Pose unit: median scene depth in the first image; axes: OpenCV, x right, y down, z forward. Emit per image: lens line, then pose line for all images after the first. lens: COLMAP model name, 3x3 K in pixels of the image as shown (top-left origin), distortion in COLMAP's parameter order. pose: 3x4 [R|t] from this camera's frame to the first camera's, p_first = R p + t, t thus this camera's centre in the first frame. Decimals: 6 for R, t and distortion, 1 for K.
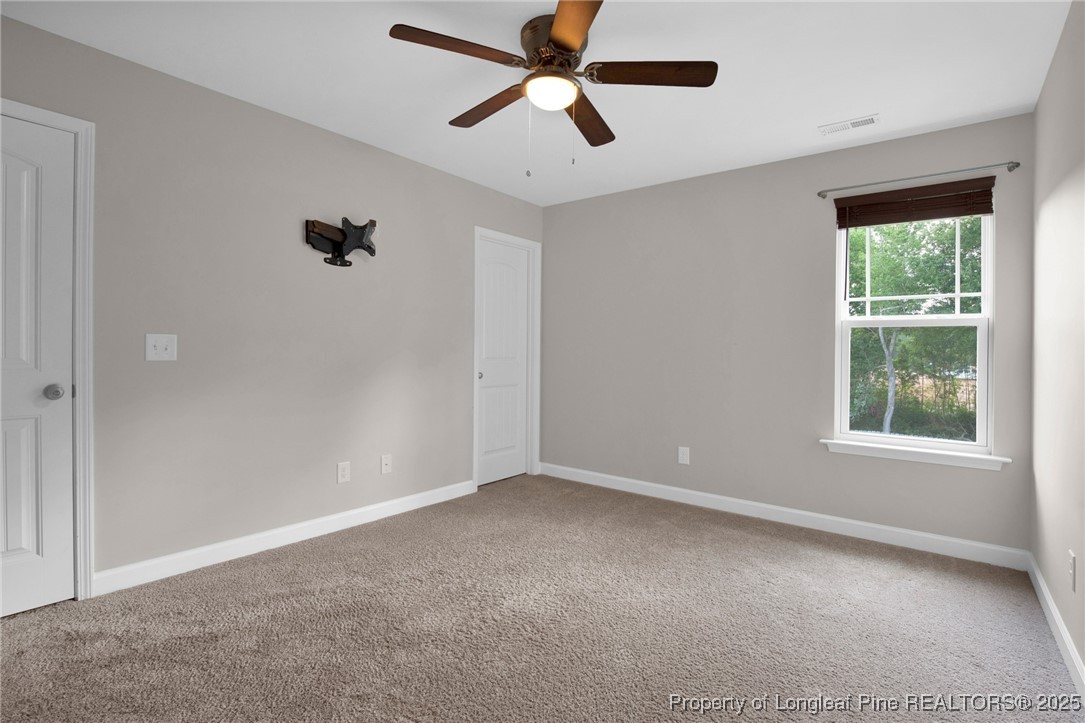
lens RADIAL K [[507.6, 0, 547.0], [0, 507.6, 359.5], [0, 0, 1]] dist [-0.004999, -0.001245]
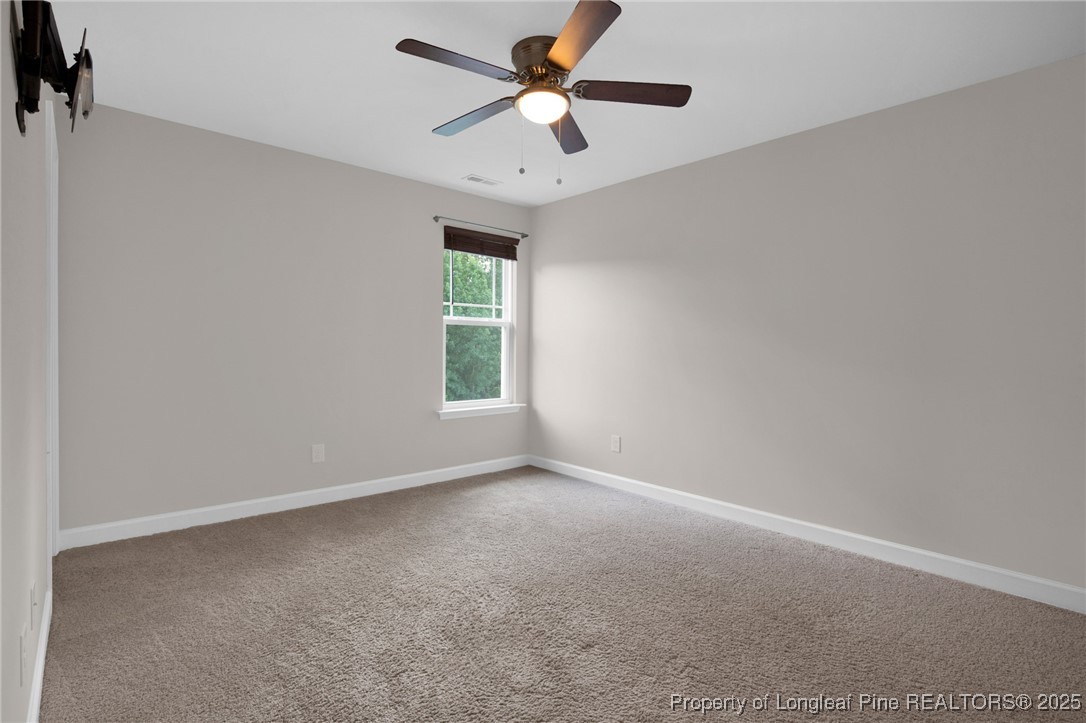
lens RADIAL K [[508.1, 0, 541.4], [0, 508.1, 351.4], [0, 0, 1]] dist [-0.004999, -0.001245]
pose [[0.218225, -0.024545, 0.975590, -0.707818], [0.007034, 0.999697, 0.023578, -0.023293], [-0.975873, 0.001717, 0.218332, 0.507168]]
